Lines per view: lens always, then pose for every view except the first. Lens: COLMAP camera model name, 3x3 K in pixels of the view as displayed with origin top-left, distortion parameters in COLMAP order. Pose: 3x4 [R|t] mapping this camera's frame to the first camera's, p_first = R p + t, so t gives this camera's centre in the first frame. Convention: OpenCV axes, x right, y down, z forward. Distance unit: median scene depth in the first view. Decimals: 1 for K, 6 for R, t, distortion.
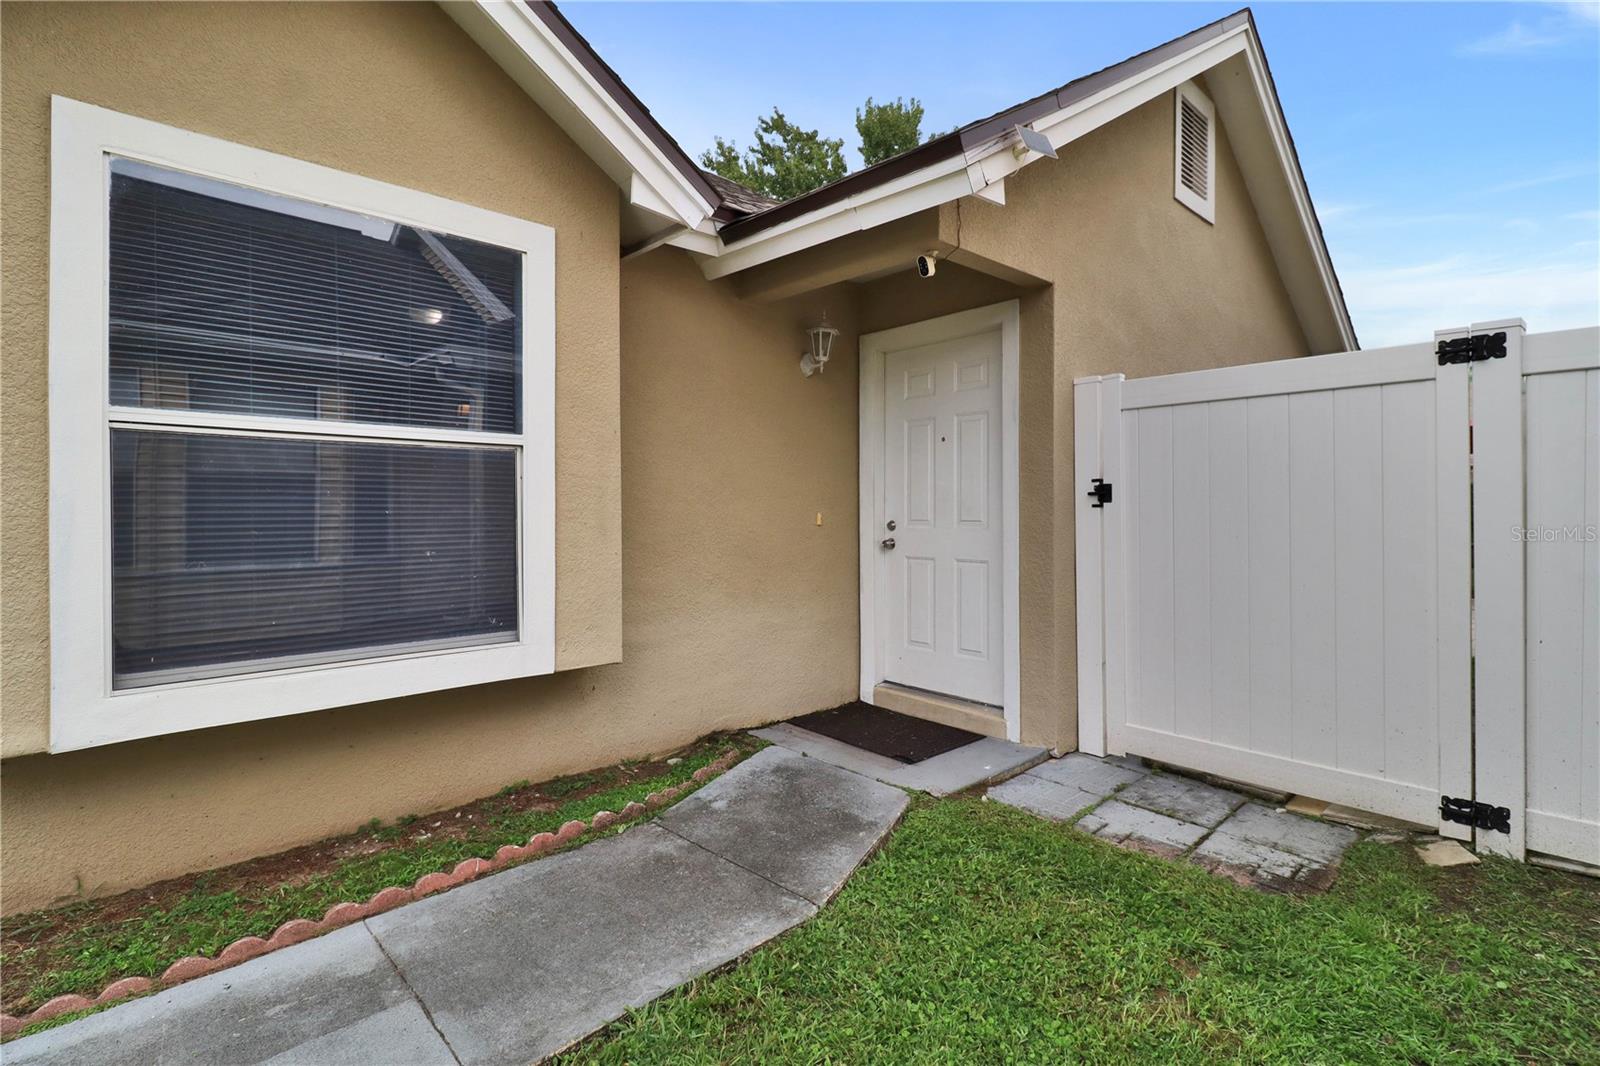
lens RADIAL K [[757.9, 0, 787.3], [0, 757.9, 517.5], [0, 0, 1]] dist [-0.006442, -0.006004]
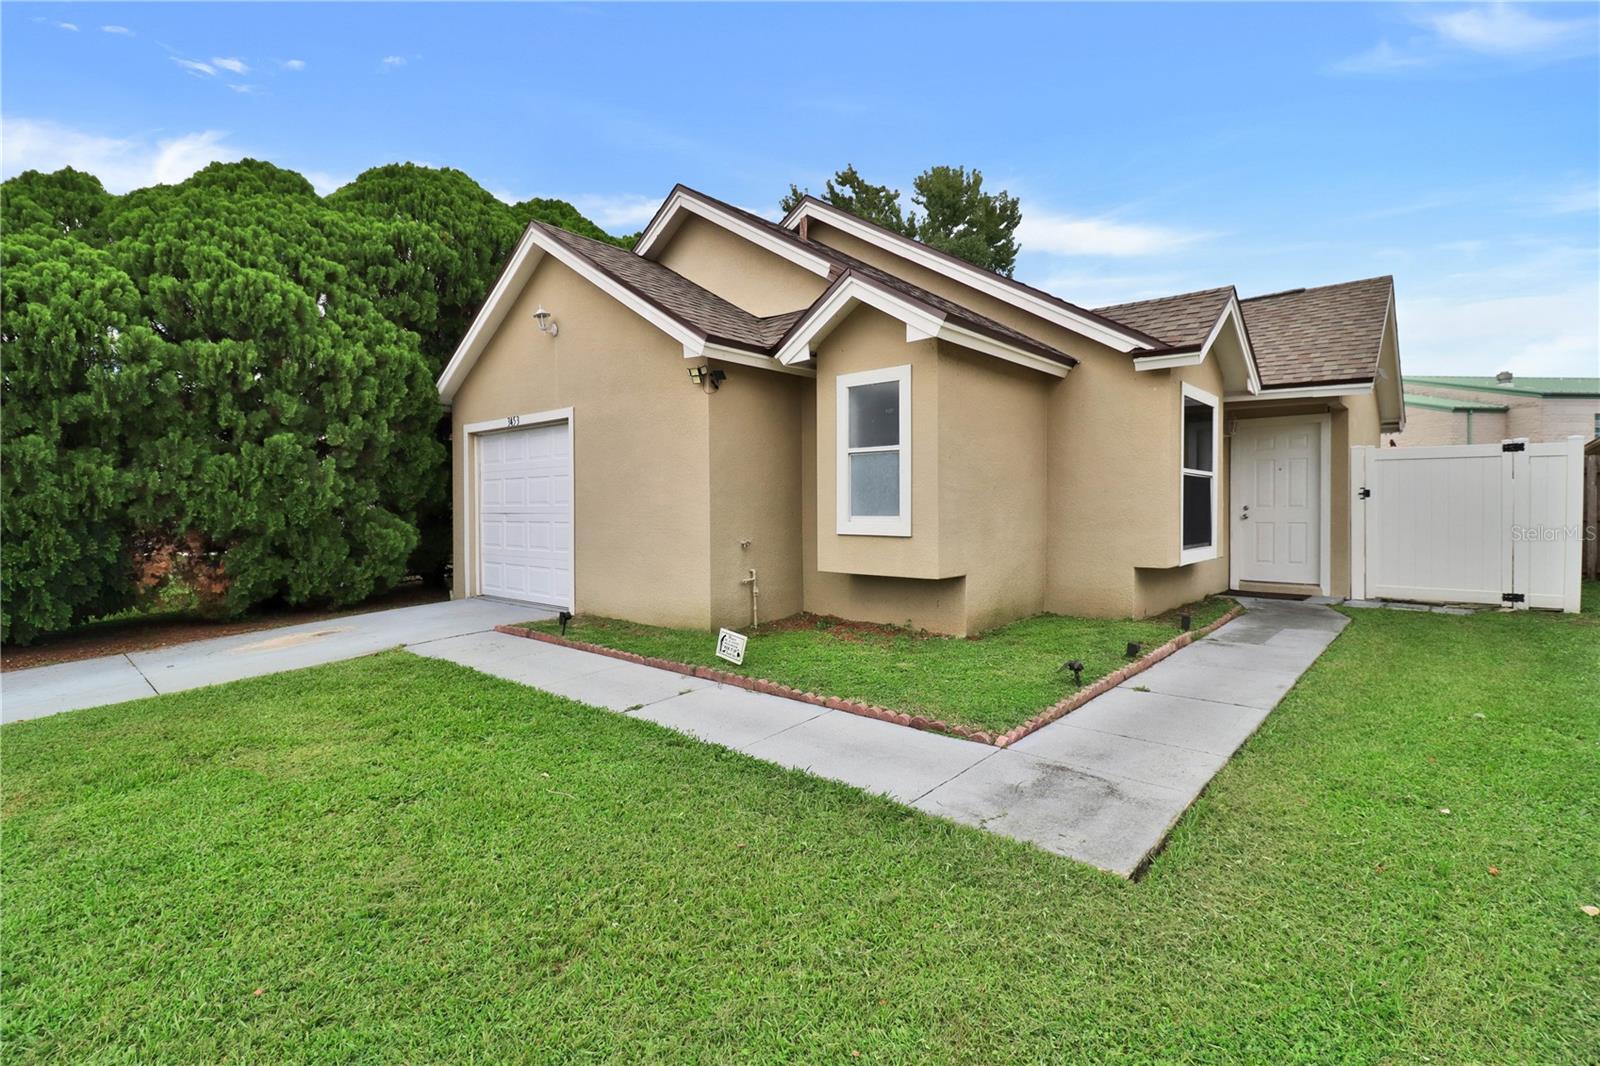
lens RADIAL K [[757.9, 0, 813.5], [0, 757.9, 526.6], [0, 0, 1]] dist [-0.006442, -0.006004]
pose [[0.992864, 0.002175, 0.119236, -0.222537], [-0.003039, 0.999970, 0.007065, 0.008571], [-0.119217, -0.007377, 0.992841, -0.165783]]
